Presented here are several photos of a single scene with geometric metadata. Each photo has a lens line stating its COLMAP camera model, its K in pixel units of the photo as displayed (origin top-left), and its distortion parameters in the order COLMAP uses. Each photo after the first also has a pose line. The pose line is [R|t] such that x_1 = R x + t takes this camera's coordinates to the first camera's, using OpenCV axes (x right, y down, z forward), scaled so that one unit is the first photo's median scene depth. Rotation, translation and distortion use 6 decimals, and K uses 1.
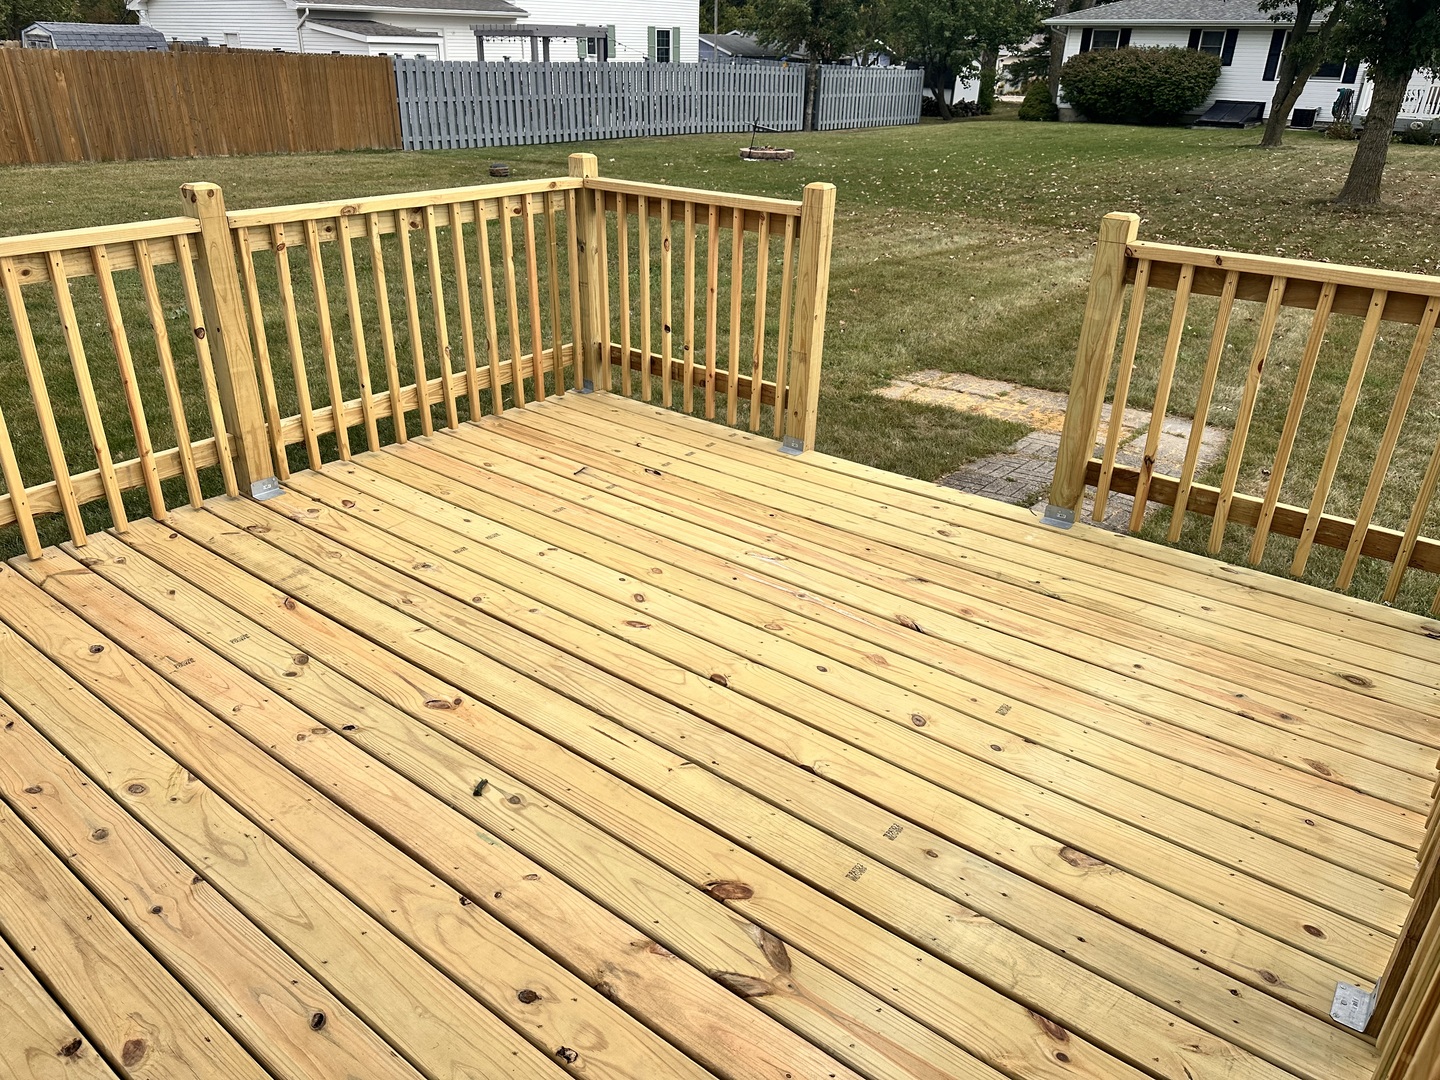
lens RADIAL K [[1011.2, 0, 720.0], [0, 1011.2, 540.0], [0, 0, 1]] dist [0.083283, -0.104611]
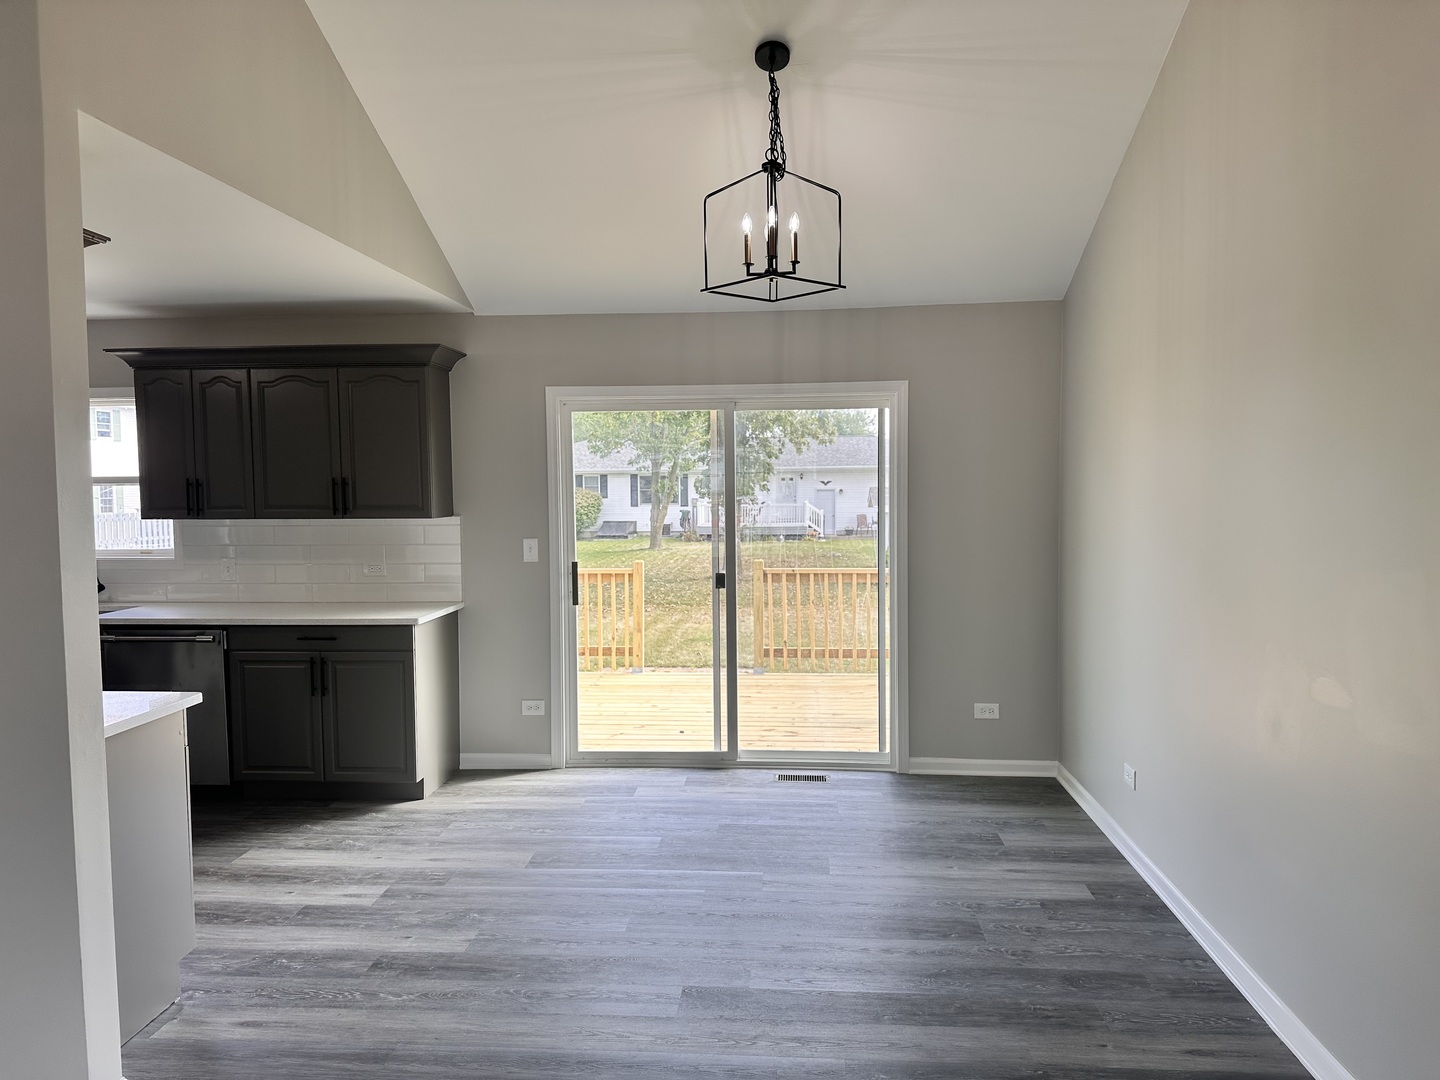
lens RADIAL K [[1011.2, 0, 720.0], [0, 1011.2, 540.0], [0, 0, 1]] dist [0.083283, -0.104611]
pose [[0.832941, -0.057965, 0.550317, -0.184936], [0.263987, 0.915659, -0.303116, 0.068551], [-0.486333, 0.397754, 0.777992, -0.174774]]
